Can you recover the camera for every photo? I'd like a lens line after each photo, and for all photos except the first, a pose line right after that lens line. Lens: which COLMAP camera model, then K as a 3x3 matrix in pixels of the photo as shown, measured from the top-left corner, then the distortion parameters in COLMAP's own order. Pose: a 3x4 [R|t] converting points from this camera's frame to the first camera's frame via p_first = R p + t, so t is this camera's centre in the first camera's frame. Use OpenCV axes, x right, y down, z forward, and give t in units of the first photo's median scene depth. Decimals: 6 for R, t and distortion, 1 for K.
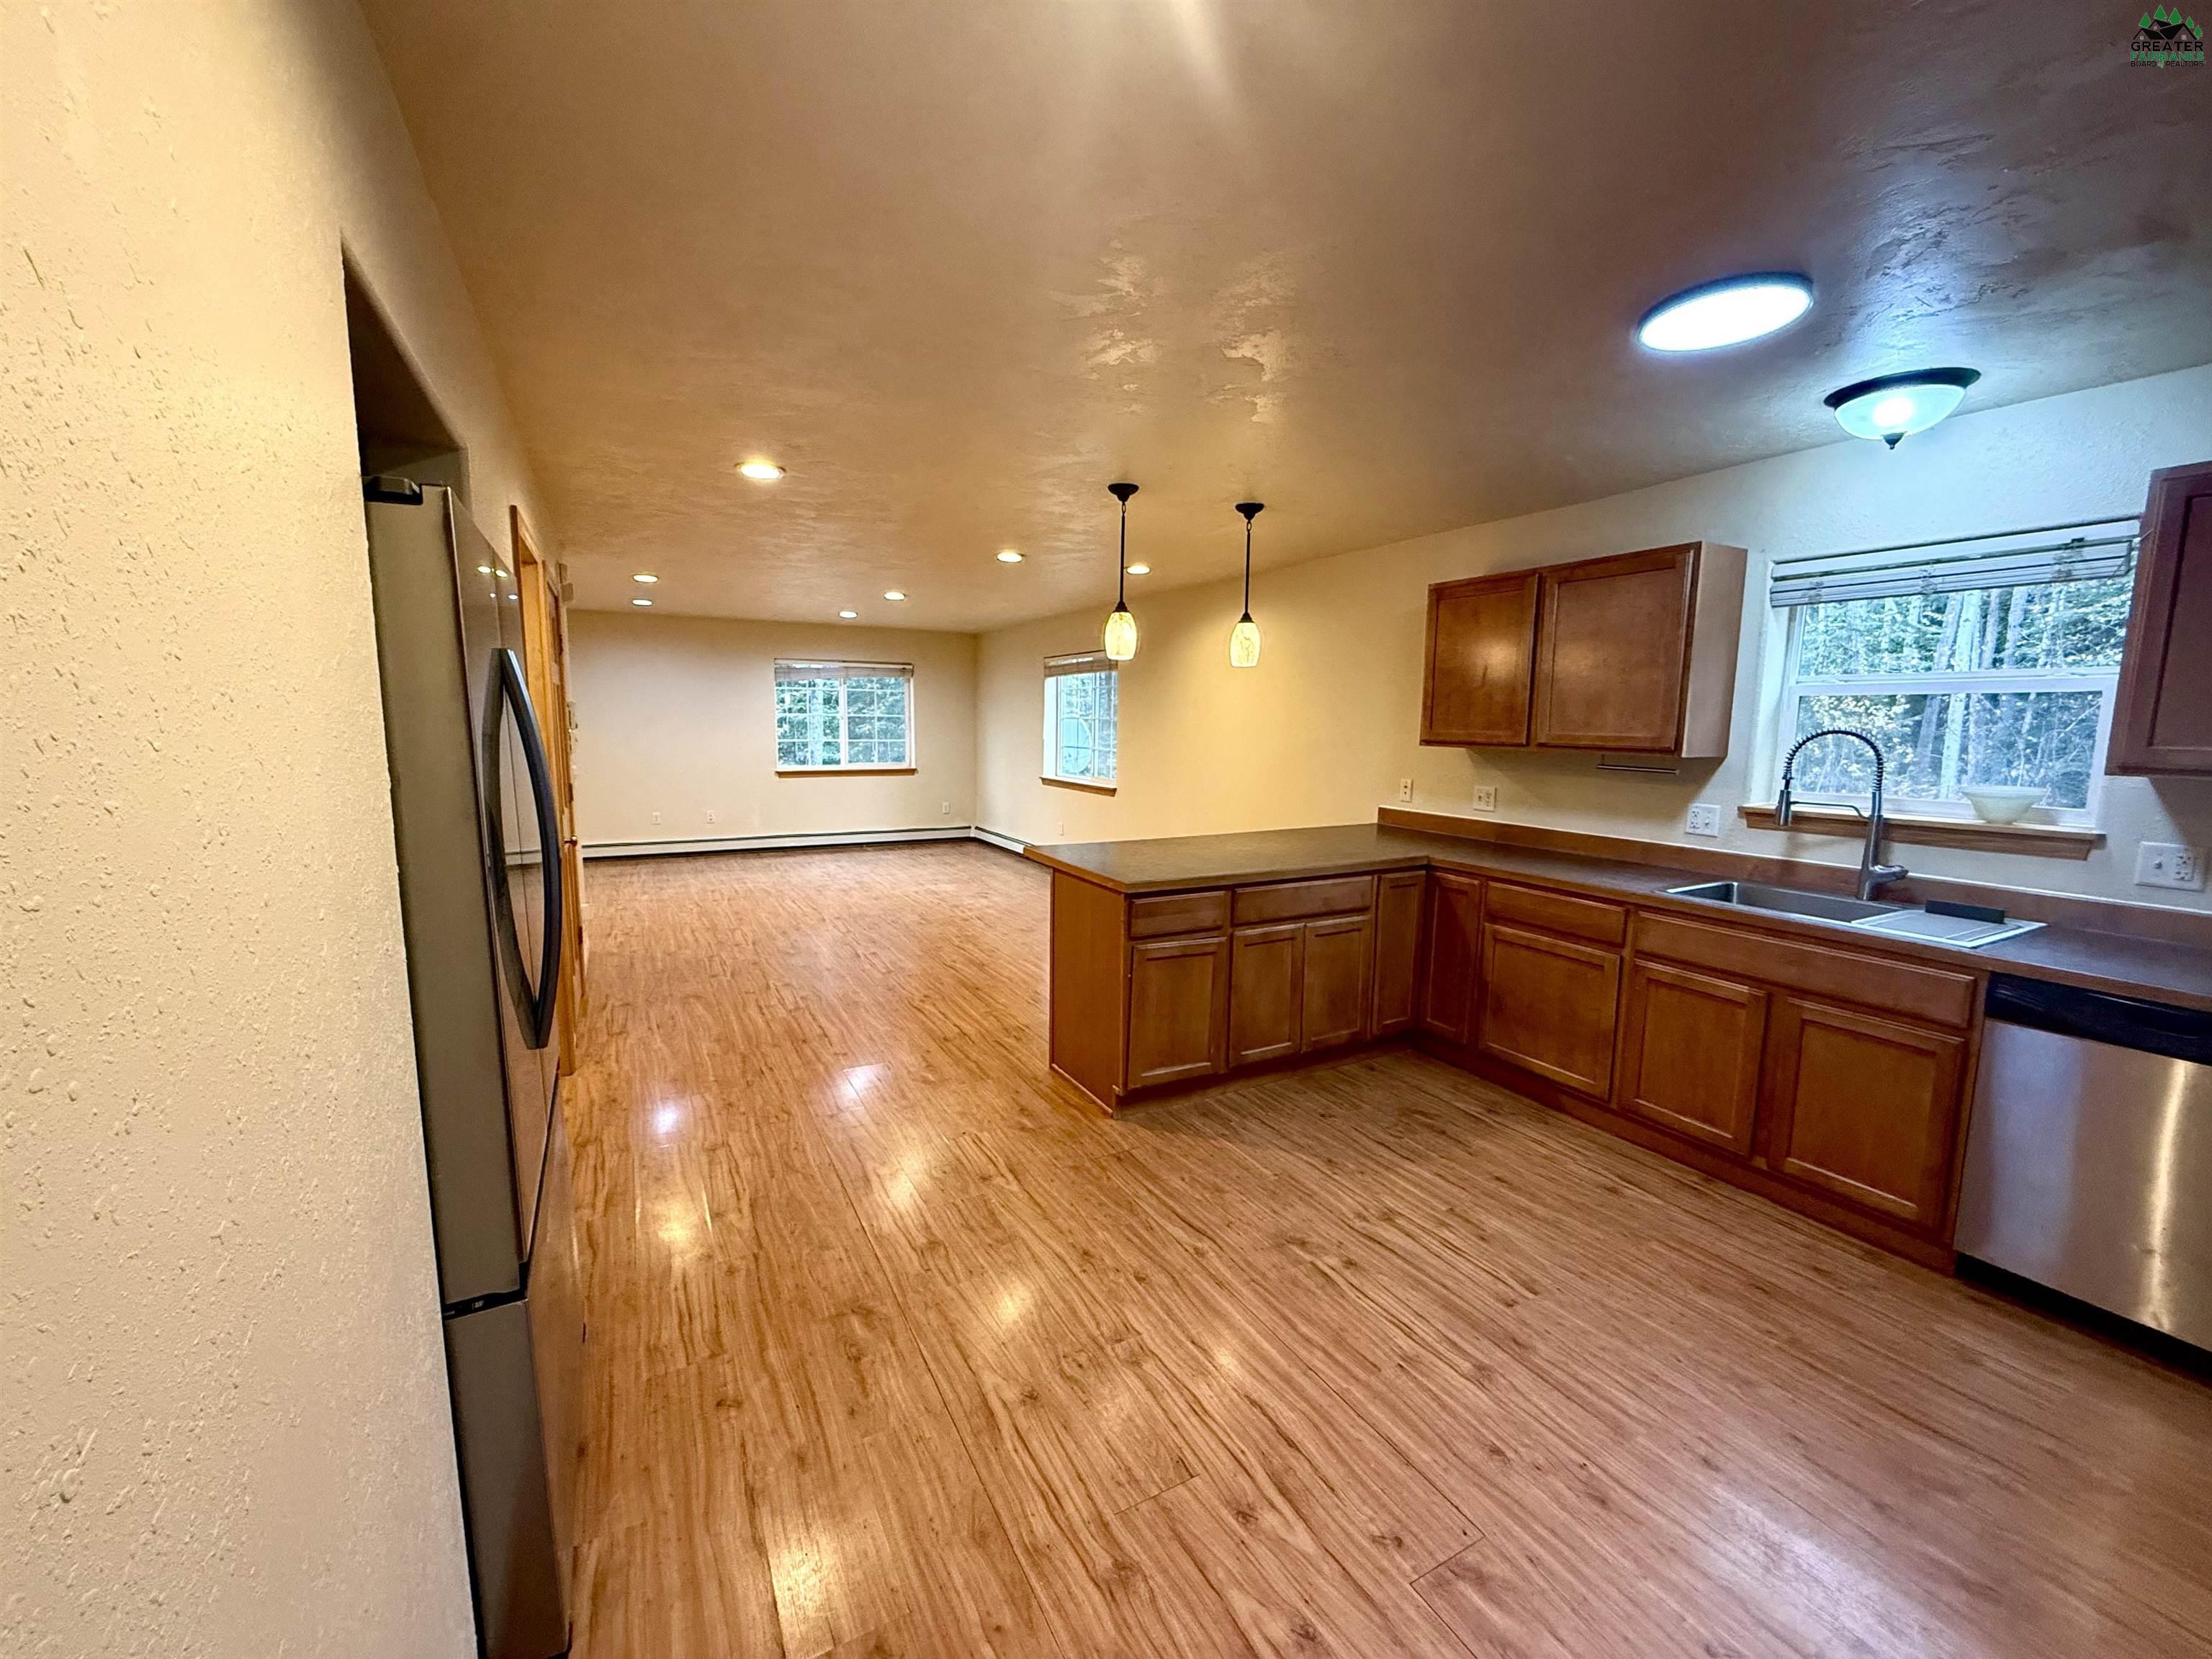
lens RADIAL K [[880.1, 0, 1107.6], [0, 880.1, 833.7], [0, 0, 1]] dist [-0.001826, 0.000127]
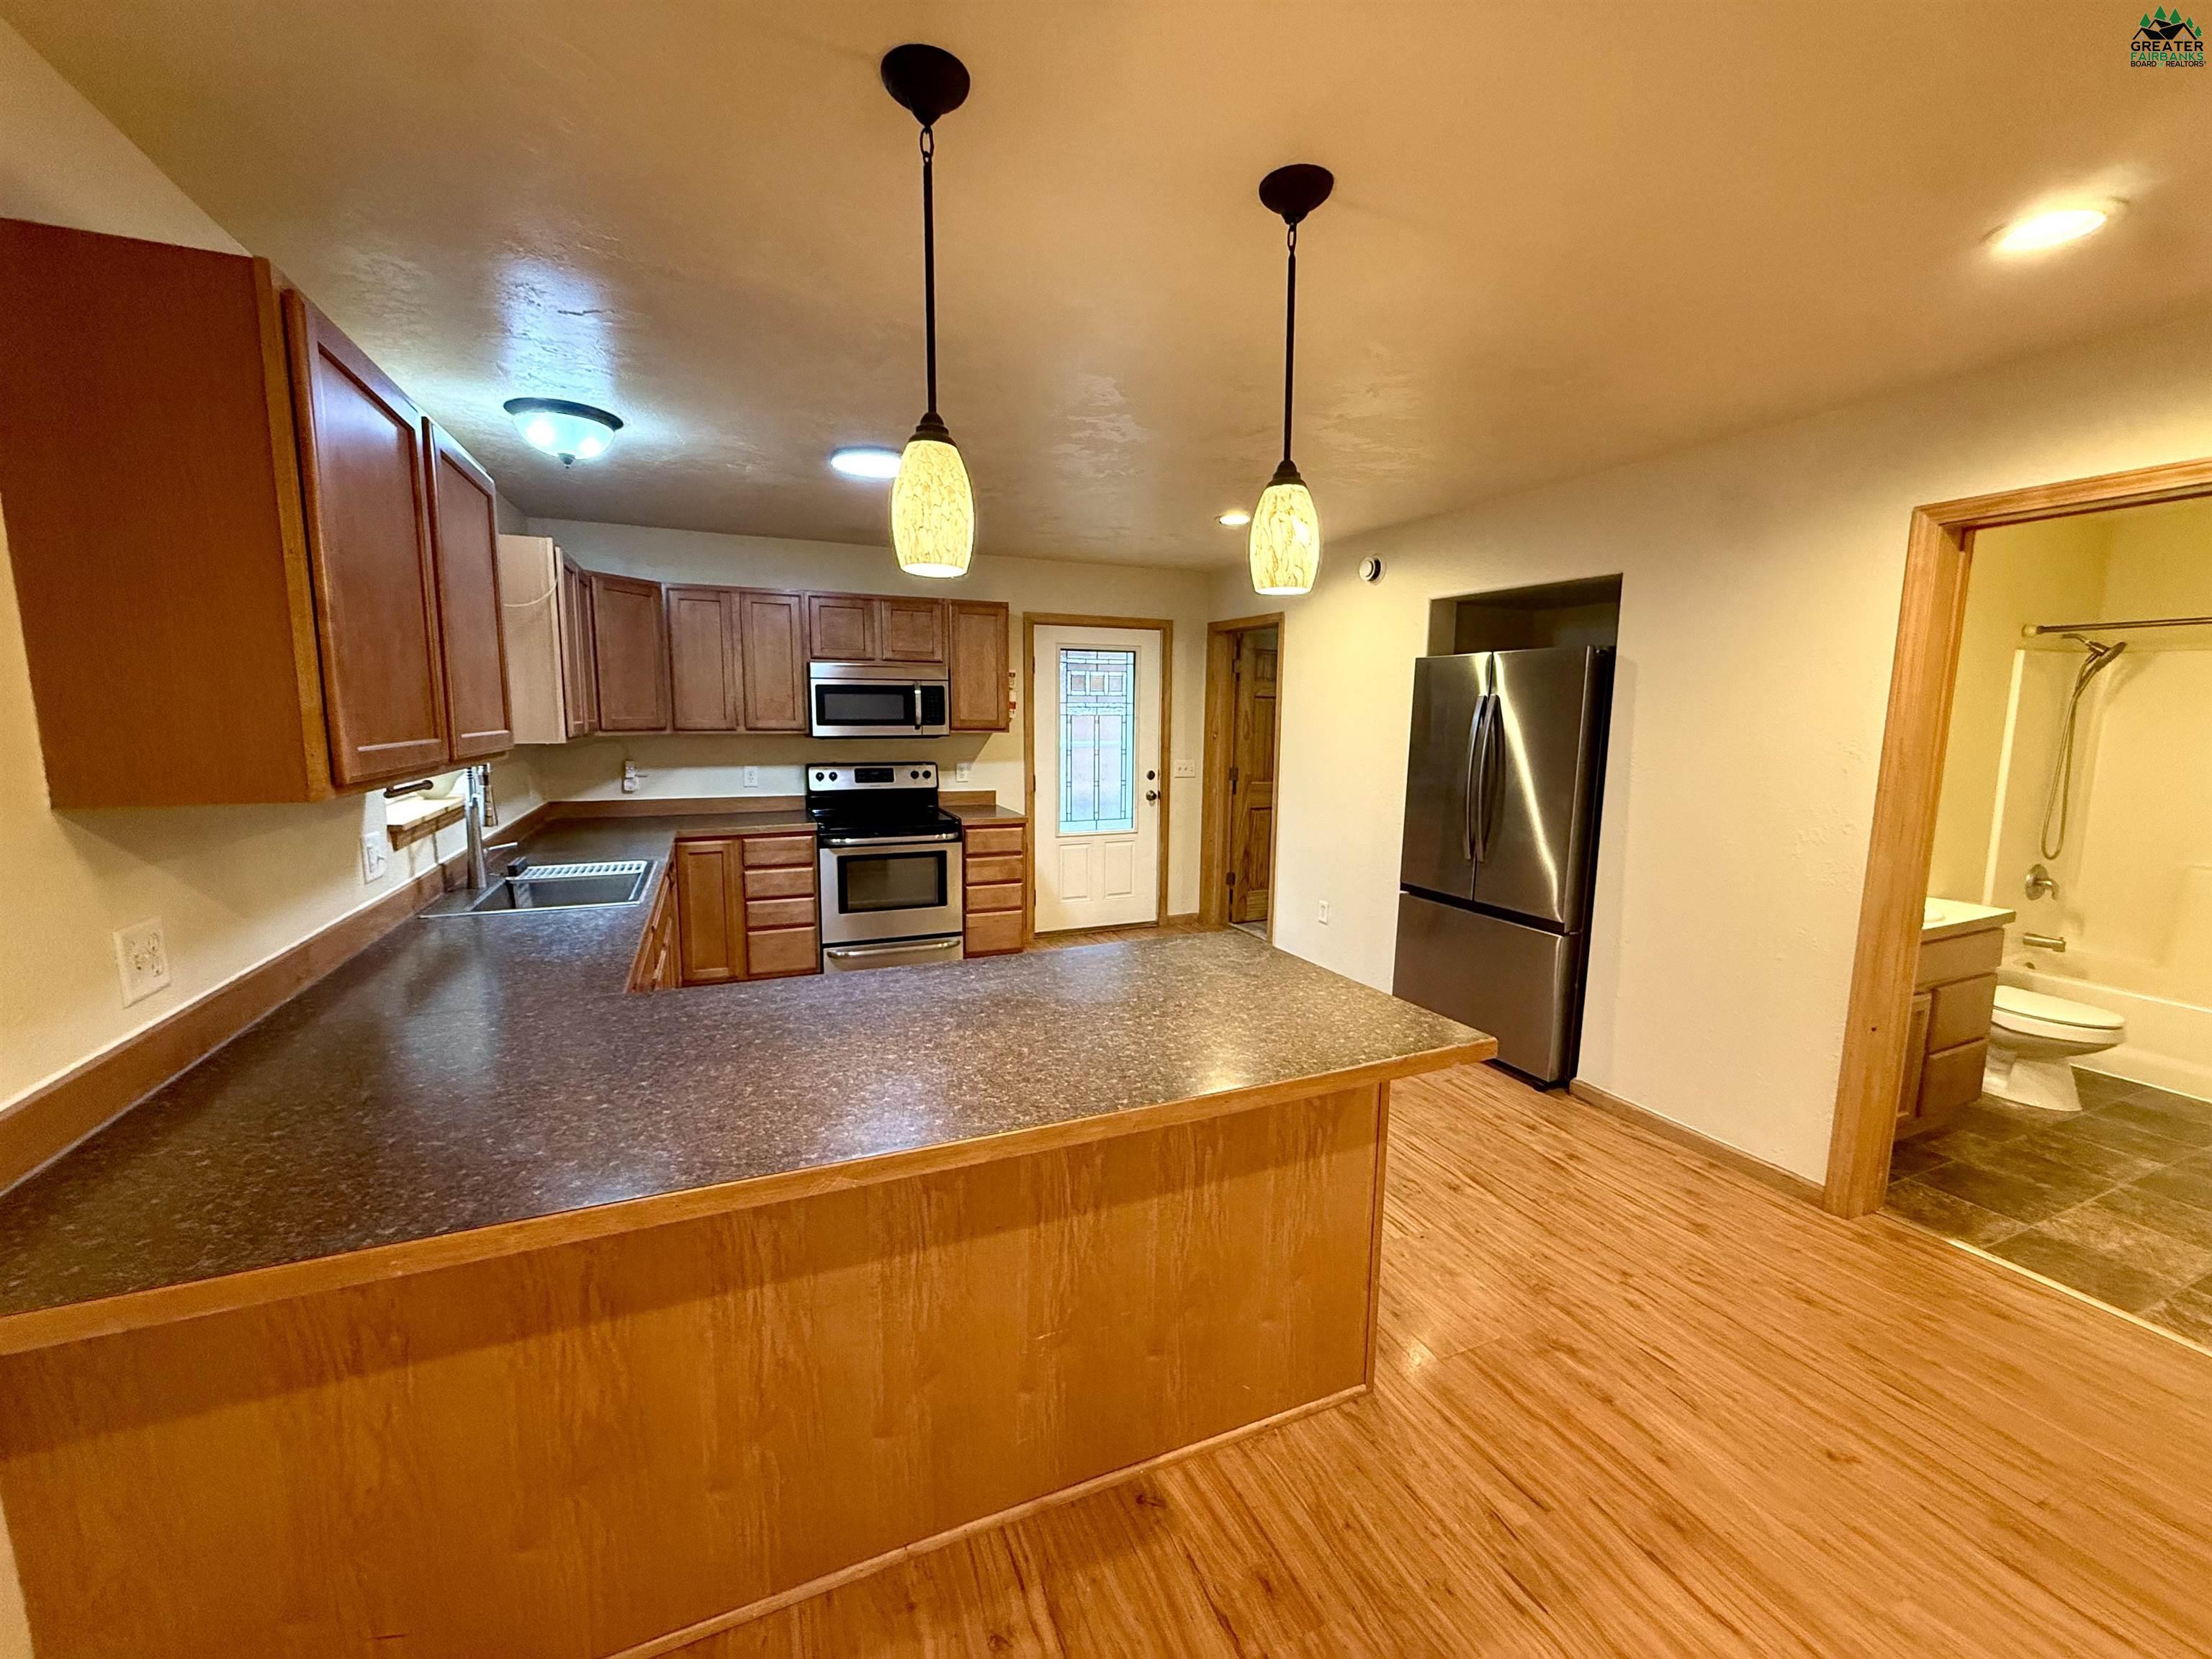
lens RADIAL K [[880.1, 0, 1101.9], [0, 880.1, 825.8], [0, 0, 1]] dist [-0.001826, 0.000127]
pose [[-0.995521, -0.032887, 0.088632, 0.088151], [-0.008642, 0.965275, 0.261093, -0.289554], [-0.094141, 0.259157, -0.961236, 2.113103]]
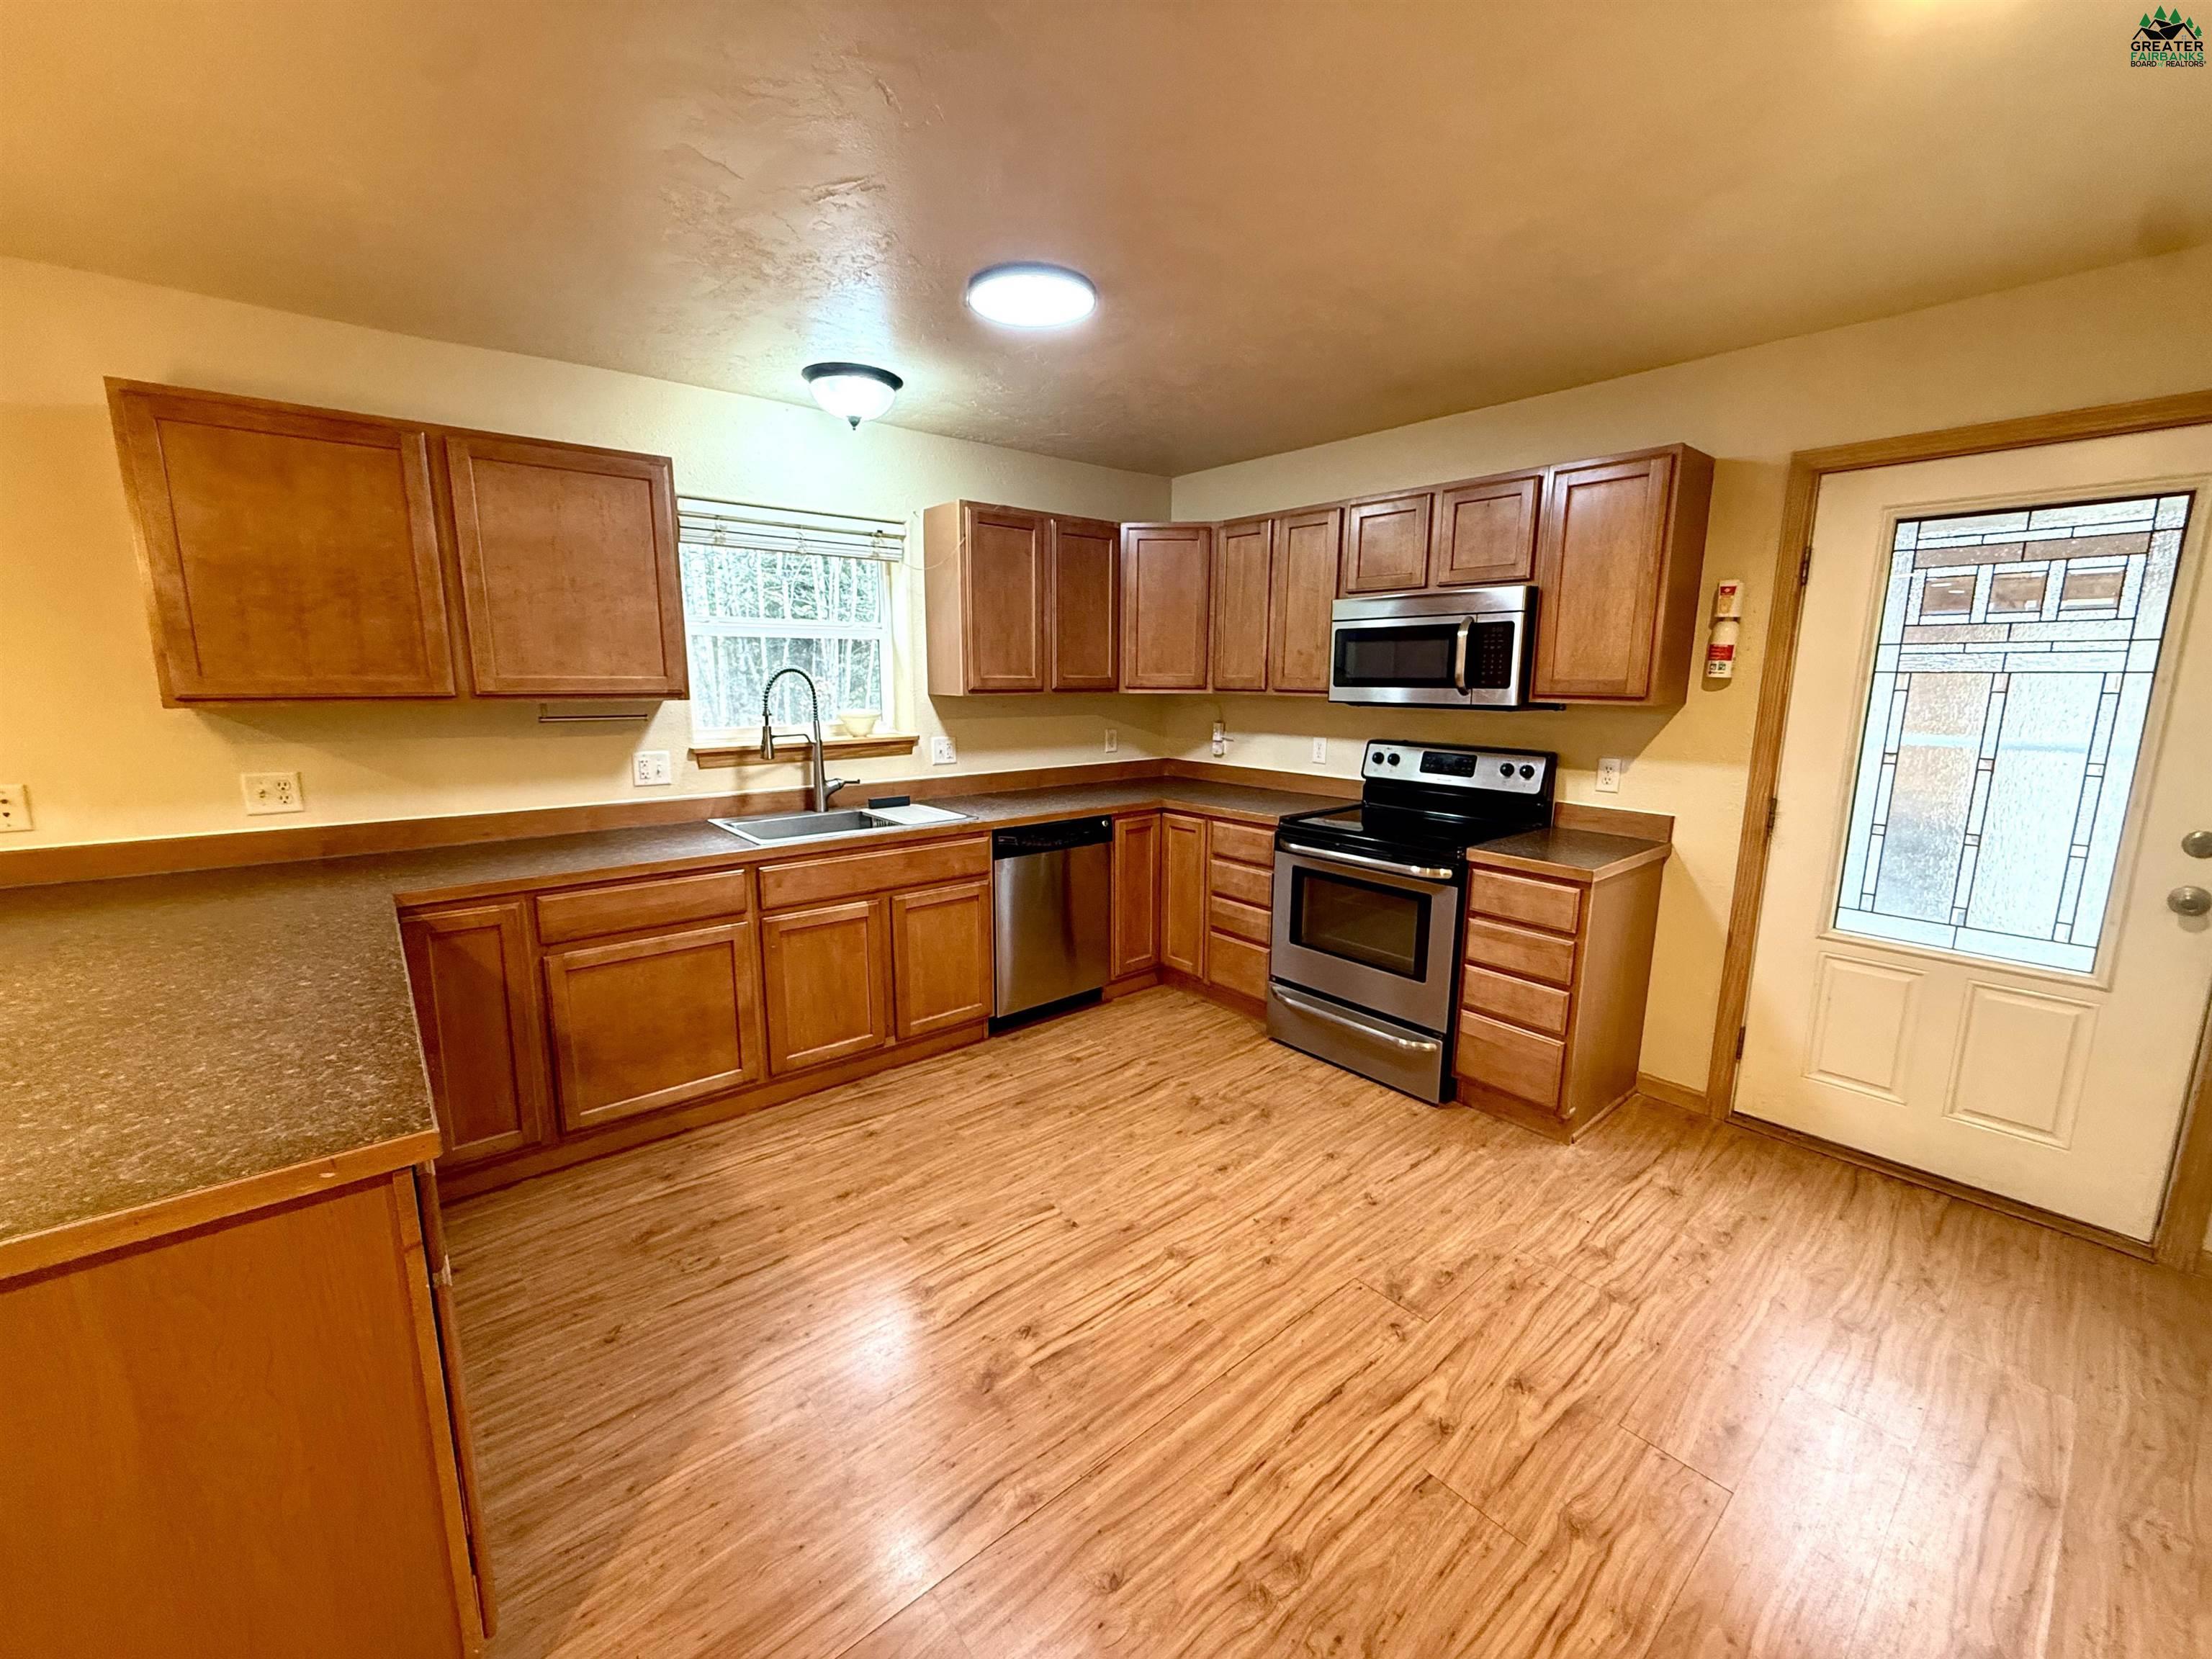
lens RADIAL K [[880.1, 0, 1101.3], [0, 880.1, 829.6], [0, 0, 1]] dist [-0.001826, 0.000127]
pose [[-0.193112, -0.186063, 0.963373, -0.417184], [0.122471, 0.969605, 0.211816, -0.122216], [-0.973503, 0.158890, -0.164456, 0.946360]]
